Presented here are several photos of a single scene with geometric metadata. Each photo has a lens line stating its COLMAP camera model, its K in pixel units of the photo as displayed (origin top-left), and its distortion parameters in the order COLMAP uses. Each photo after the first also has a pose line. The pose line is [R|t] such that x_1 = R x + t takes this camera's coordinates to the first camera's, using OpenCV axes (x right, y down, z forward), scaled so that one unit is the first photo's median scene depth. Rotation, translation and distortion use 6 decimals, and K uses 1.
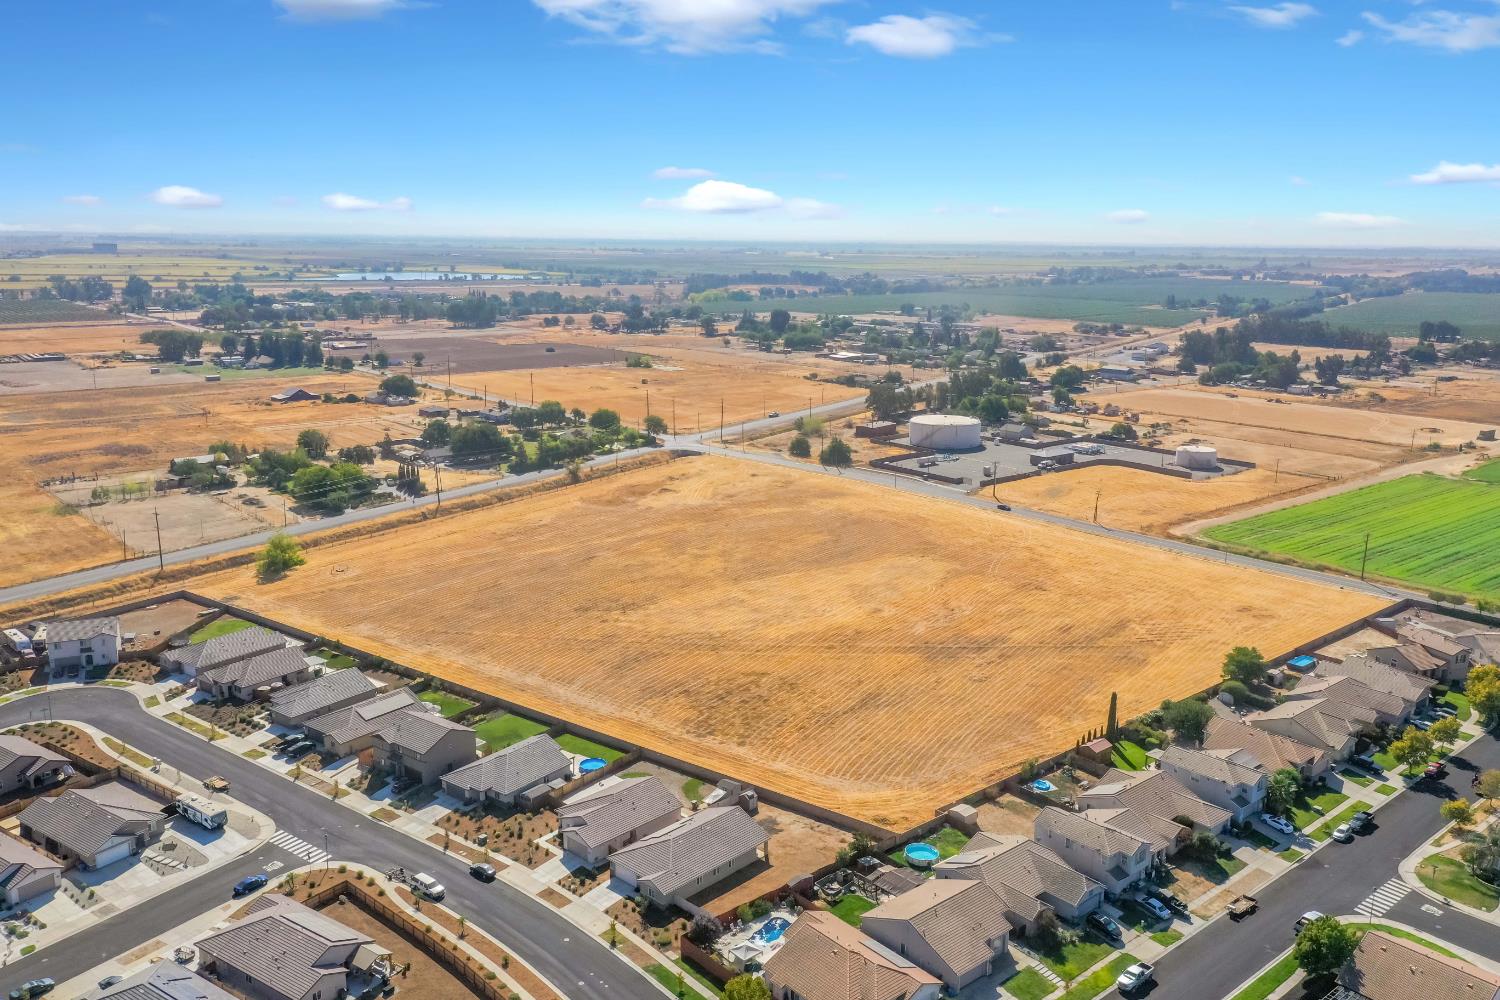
lens RADIAL K [[1170.9, 0, 795.0], [0, 1170.9, 493.6], [0, 0, 1]] dist [0.005167, 0.002854]
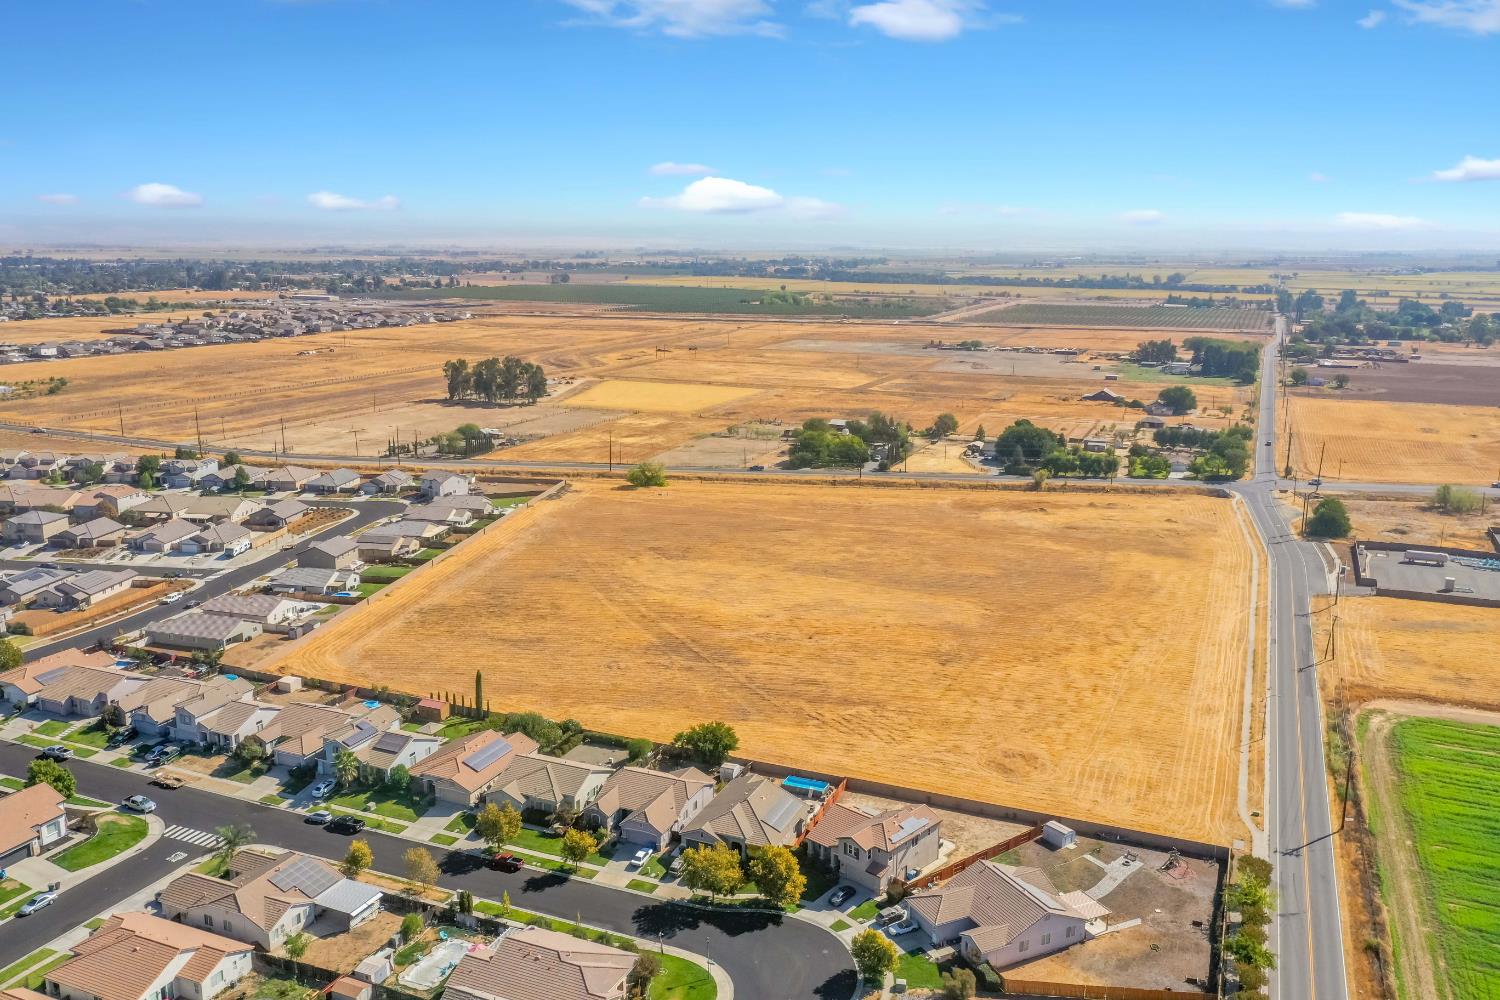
lens RADIAL K [[1248.9, 0, 750.0], [0, 1248.9, 500.0], [0, 0, 1]] dist [0.006301, 0.002578]
pose [[0.425993, 0.175092, -0.887622, 1.019531], [-0.195319, 0.975757, 0.098739, -0.096984], [0.883391, 0.131308, 0.449864, 0.550473]]
